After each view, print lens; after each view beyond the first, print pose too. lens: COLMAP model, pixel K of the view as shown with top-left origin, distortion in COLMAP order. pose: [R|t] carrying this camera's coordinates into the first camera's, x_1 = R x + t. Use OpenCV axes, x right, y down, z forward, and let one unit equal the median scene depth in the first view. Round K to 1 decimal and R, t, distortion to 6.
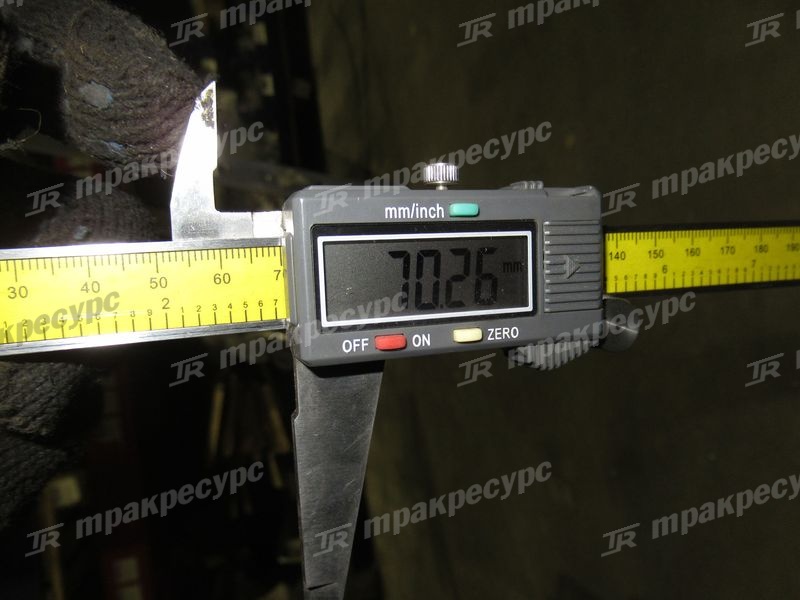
lens RADIAL K [[585.3, 0, 389.2], [0, 585.3, 296.5], [0, 0, 1]] dist [0.017408, -0.016466]
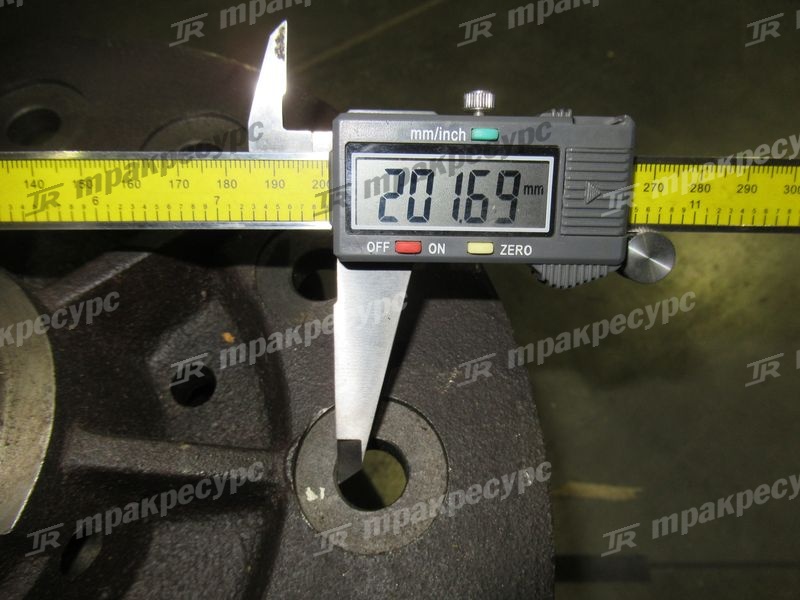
lens RADIAL K [[585.3, 0, 392.9], [0, 585.3, 295.5], [0, 0, 1]] dist [0.017408, -0.016466]
pose [[0.954309, 0.102996, -0.280509, 0.292279], [-0.074840, 0.991184, 0.109328, 0.044754], [0.289296, -0.083339, 0.953605, -0.130345]]
